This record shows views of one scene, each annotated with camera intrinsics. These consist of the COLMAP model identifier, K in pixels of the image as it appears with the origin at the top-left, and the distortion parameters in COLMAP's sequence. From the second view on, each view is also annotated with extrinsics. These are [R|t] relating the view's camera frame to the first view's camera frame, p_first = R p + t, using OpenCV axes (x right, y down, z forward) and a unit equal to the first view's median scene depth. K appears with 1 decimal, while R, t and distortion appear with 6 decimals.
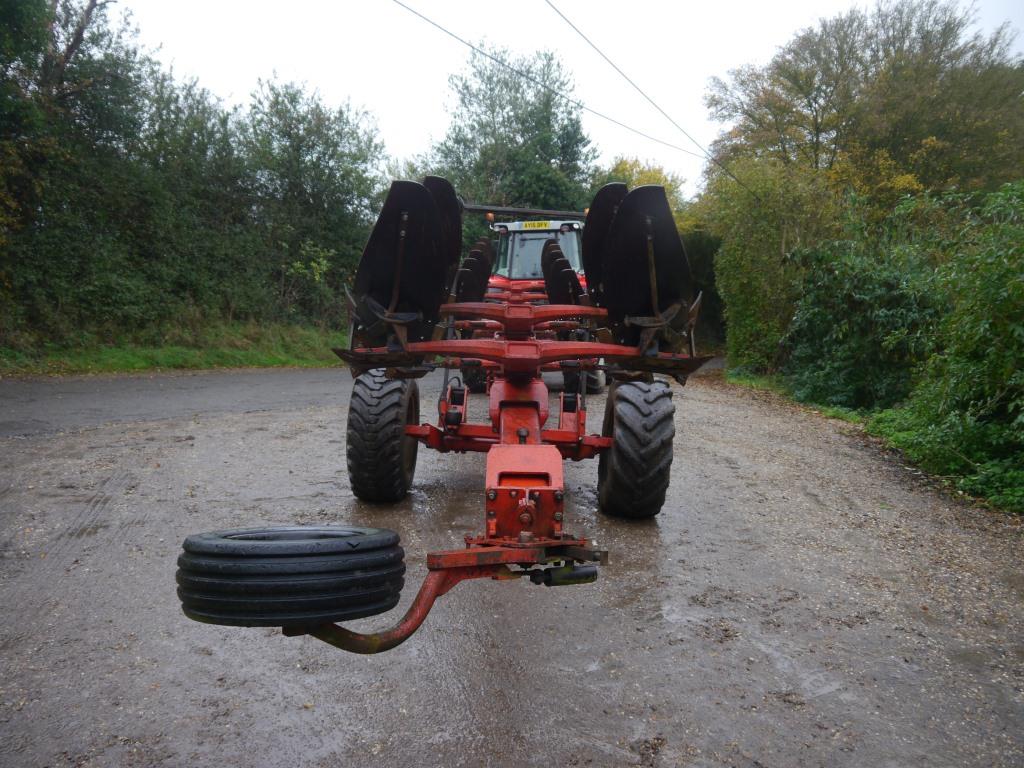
lens RADIAL K [[841.8, 0, 512.0], [0, 841.8, 384.0], [0, 0, 1]] dist [-0.030674, 0.008679]
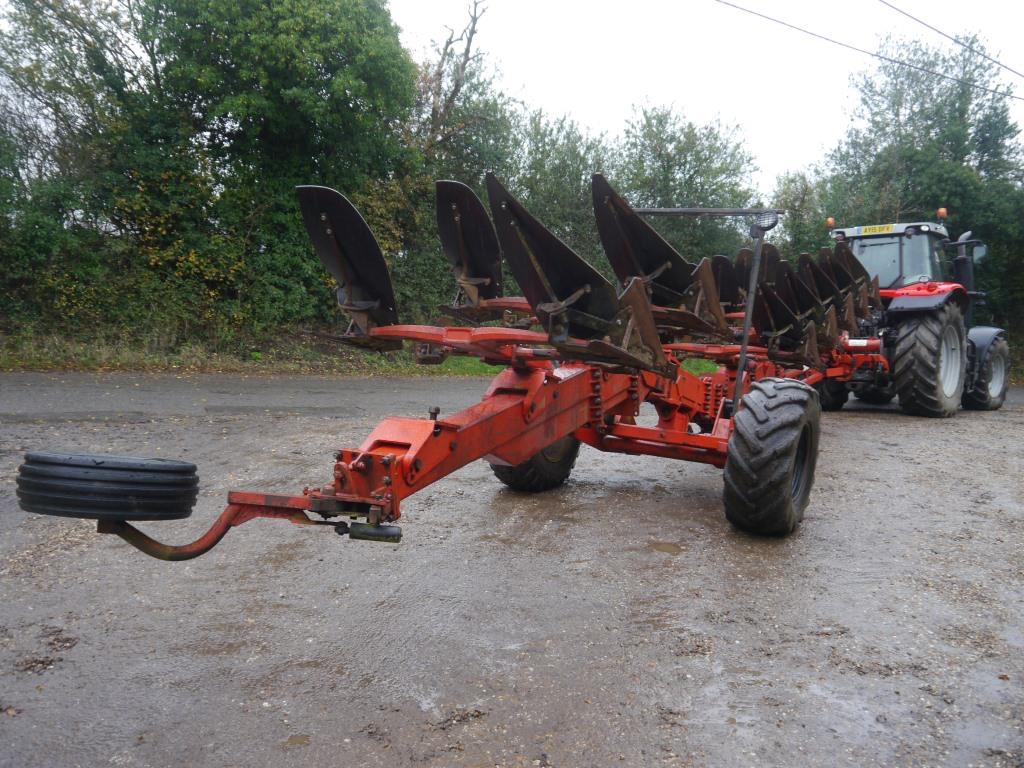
lens RADIAL K [[841.8, 0, 512.0], [0, 841.8, 384.0], [0, 0, 1]] dist [-0.030674, 0.008679]
pose [[0.869352, 0.037547, -0.492765, 0.136513], [-0.048879, 0.998753, -0.010133, 0.006643], [0.491770, 0.032895, 0.870104, 0.023203]]
